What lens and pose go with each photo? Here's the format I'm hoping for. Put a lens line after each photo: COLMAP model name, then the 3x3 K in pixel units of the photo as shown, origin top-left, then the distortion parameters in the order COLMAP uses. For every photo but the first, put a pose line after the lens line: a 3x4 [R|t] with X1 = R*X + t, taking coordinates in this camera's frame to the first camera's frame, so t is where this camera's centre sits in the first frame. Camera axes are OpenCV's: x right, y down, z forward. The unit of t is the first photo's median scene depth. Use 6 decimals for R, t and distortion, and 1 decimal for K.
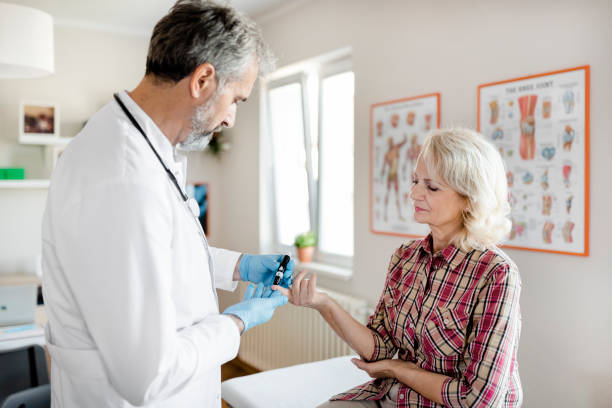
lens RADIAL K [[575.2, 0, 273.6], [0, 575.2, 209.7], [0, 0, 1]] dist [0.075909, 0.000000]
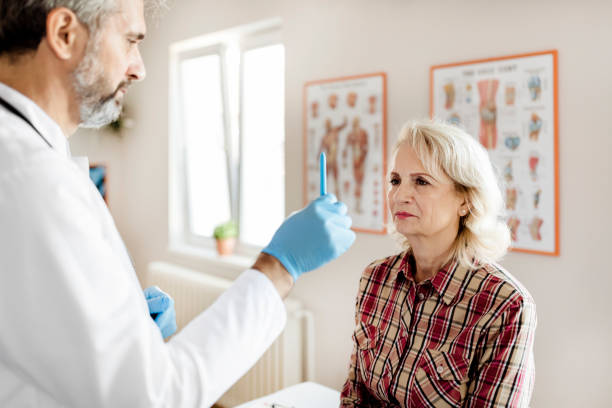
lens RADIAL K [[547.7, 0, 294.4], [0, 547.7, 172.2], [0, 0, 1]] dist [0.063171, 0.010732]
pose [[0.970762, -0.003875, 0.240012, -0.068503], [0.007447, 0.999875, -0.013978, -0.038132], [-0.239928, 0.015357, 0.970669, 0.222065]]
